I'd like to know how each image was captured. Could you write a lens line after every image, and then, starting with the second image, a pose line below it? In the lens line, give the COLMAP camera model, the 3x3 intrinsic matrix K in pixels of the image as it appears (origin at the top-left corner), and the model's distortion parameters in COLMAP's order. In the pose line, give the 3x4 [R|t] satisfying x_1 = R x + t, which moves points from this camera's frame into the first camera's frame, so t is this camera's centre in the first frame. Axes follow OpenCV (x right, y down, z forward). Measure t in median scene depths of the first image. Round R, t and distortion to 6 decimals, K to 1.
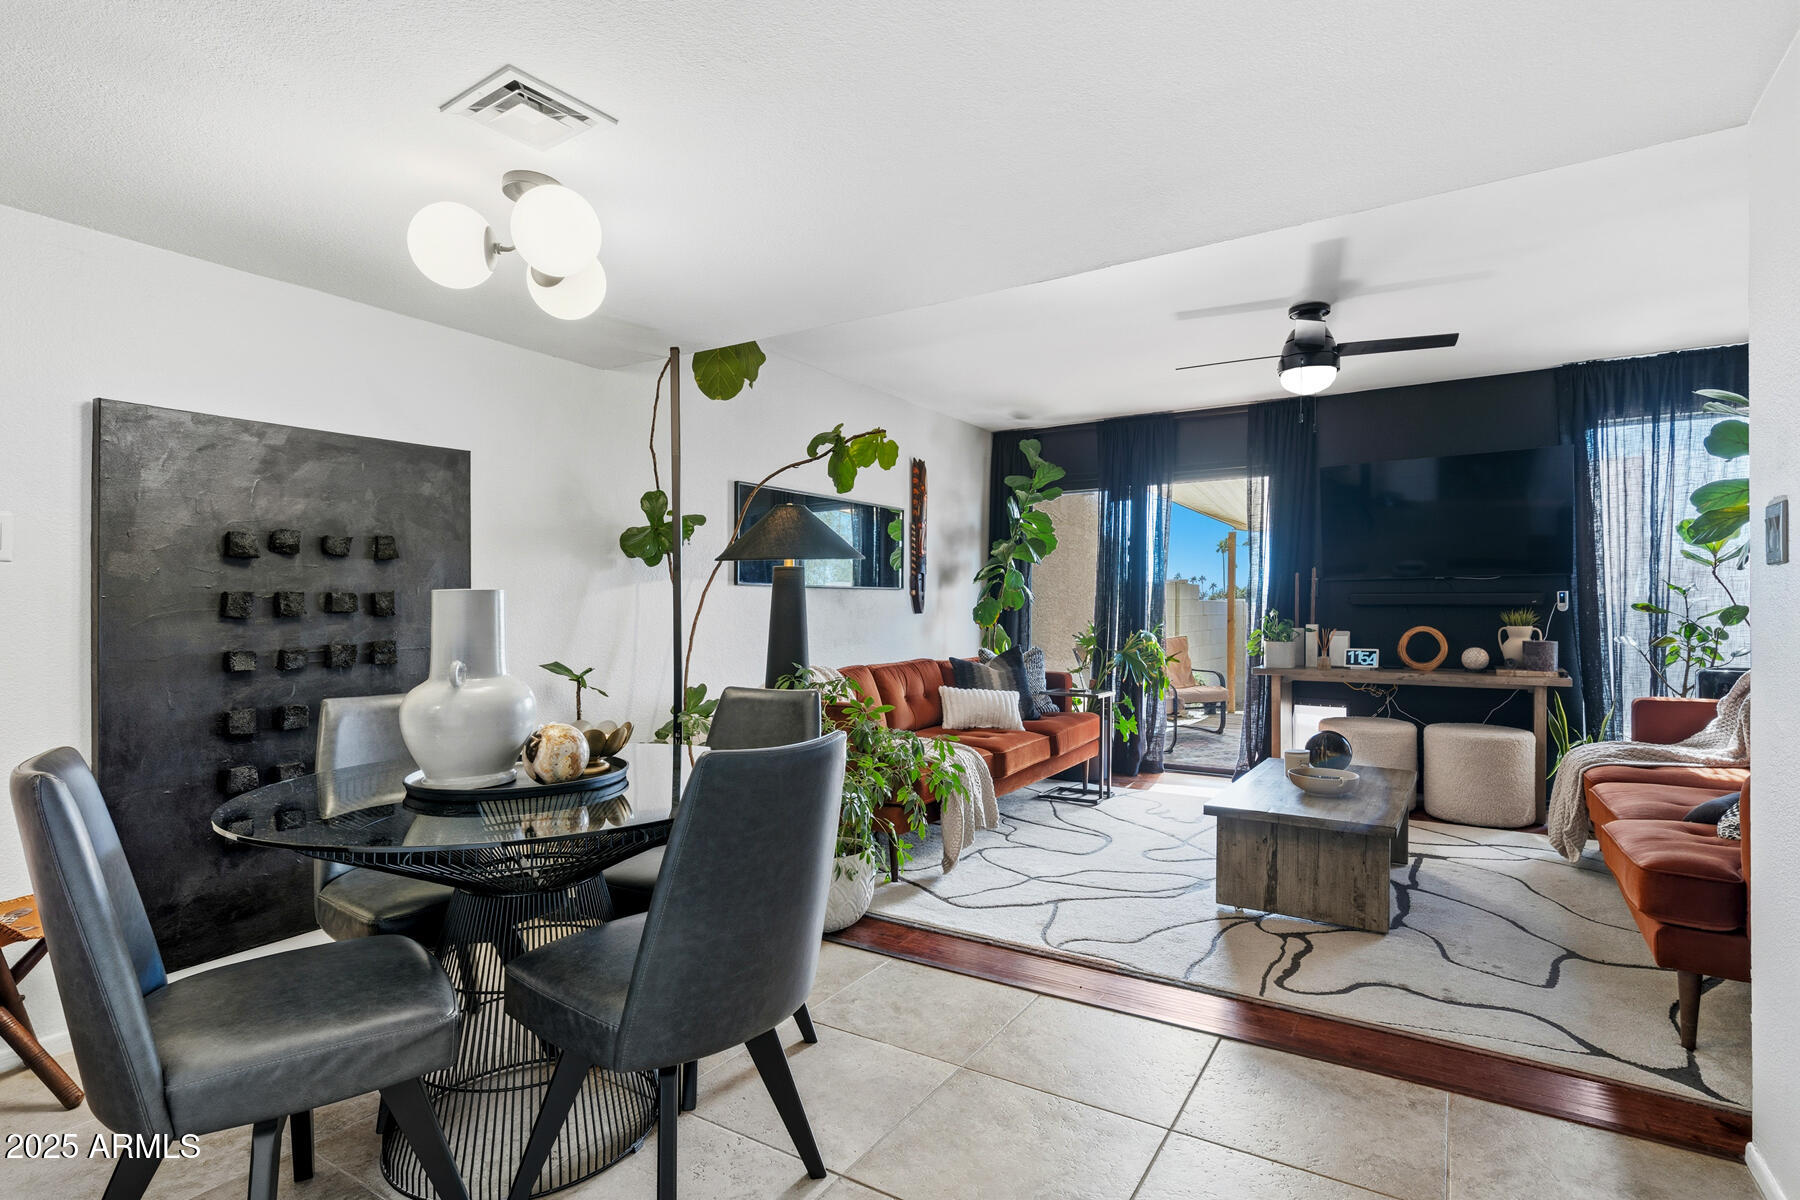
lens RADIAL K [[838.7, 0, 910.0], [0, 838.7, 602.4], [0, 0, 1]] dist [-0.001438, 0.001484]
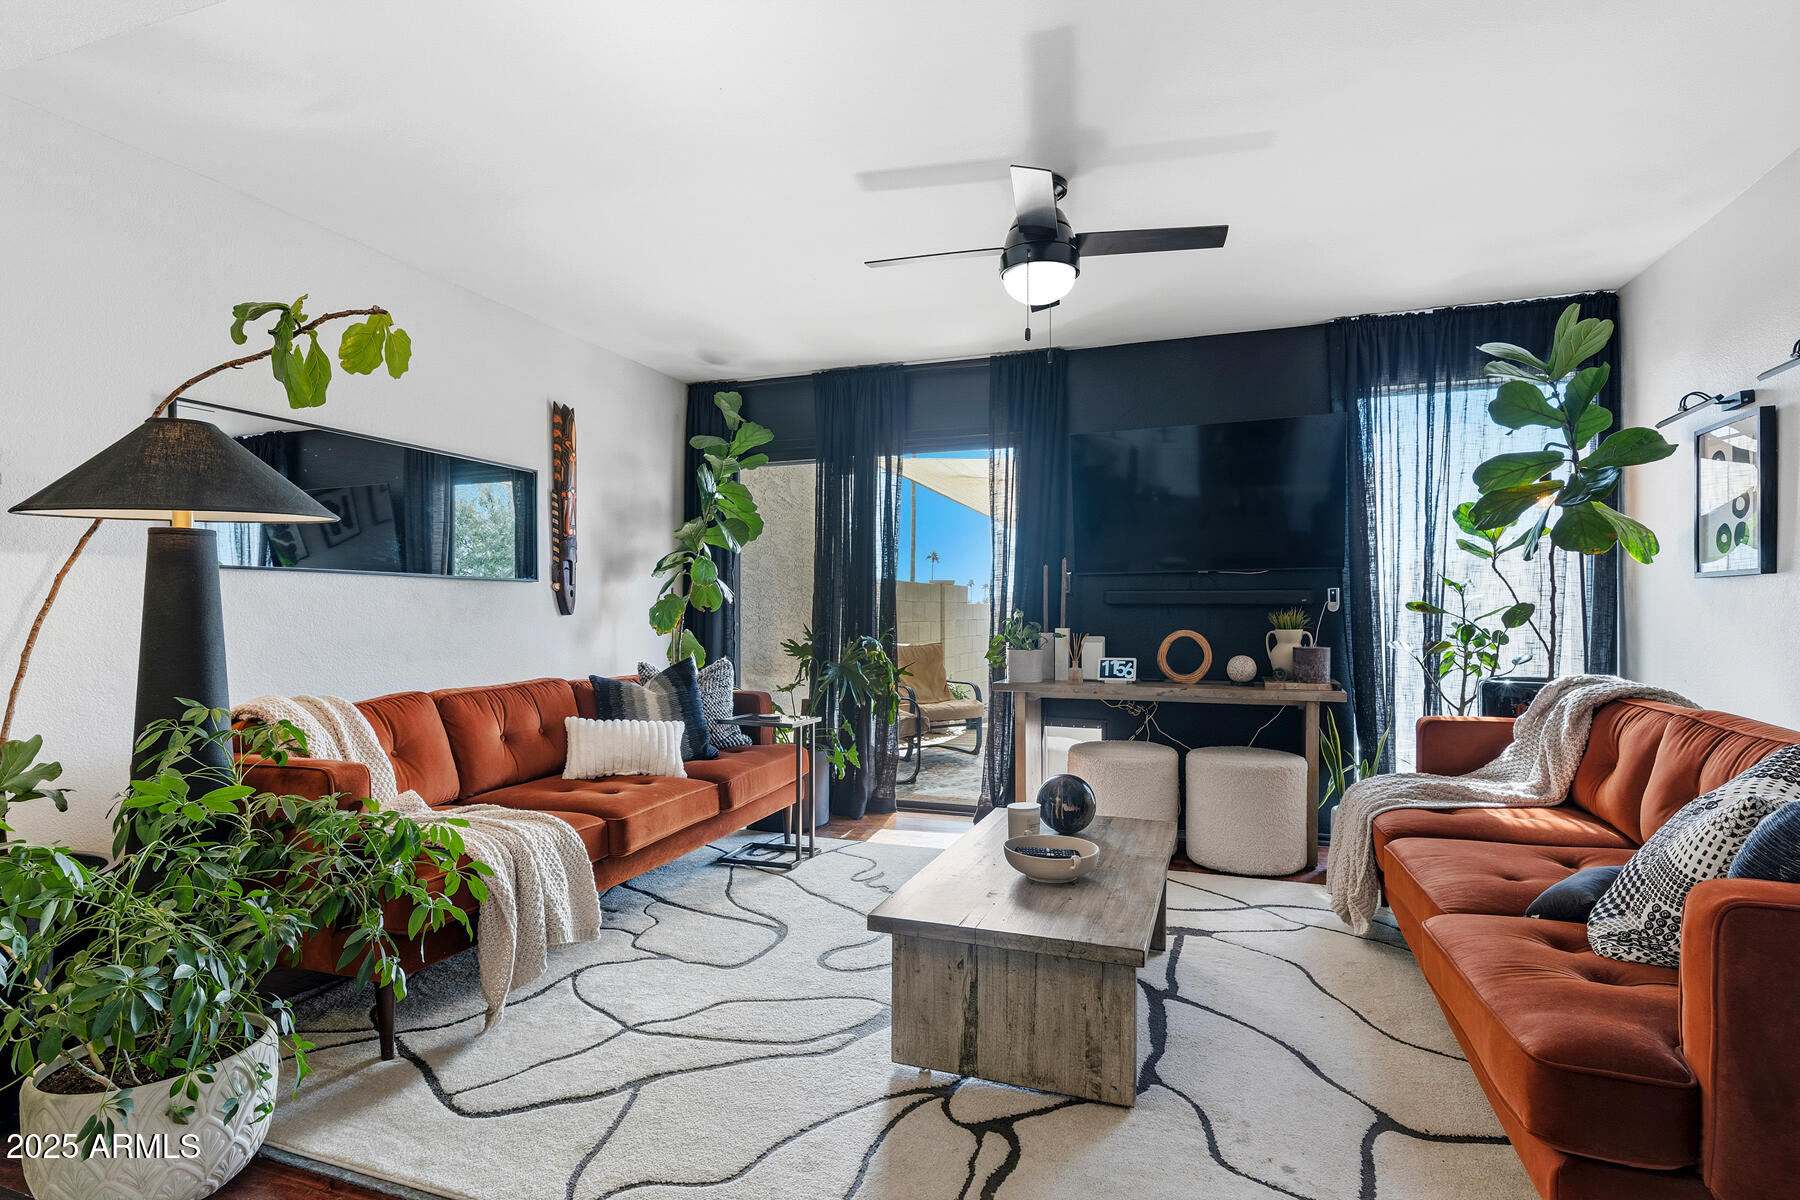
lens RADIAL K [[838.7, 0, 895.2], [0, 838.7, 605.1], [0, 0, 1]] dist [-0.001438, 0.001484]
pose [[0.977036, 0.002912, 0.213053, 0.172866], [-0.001930, 0.999987, -0.004818, 0.009078], [-0.213064, 0.004296, 0.977029, 0.278912]]
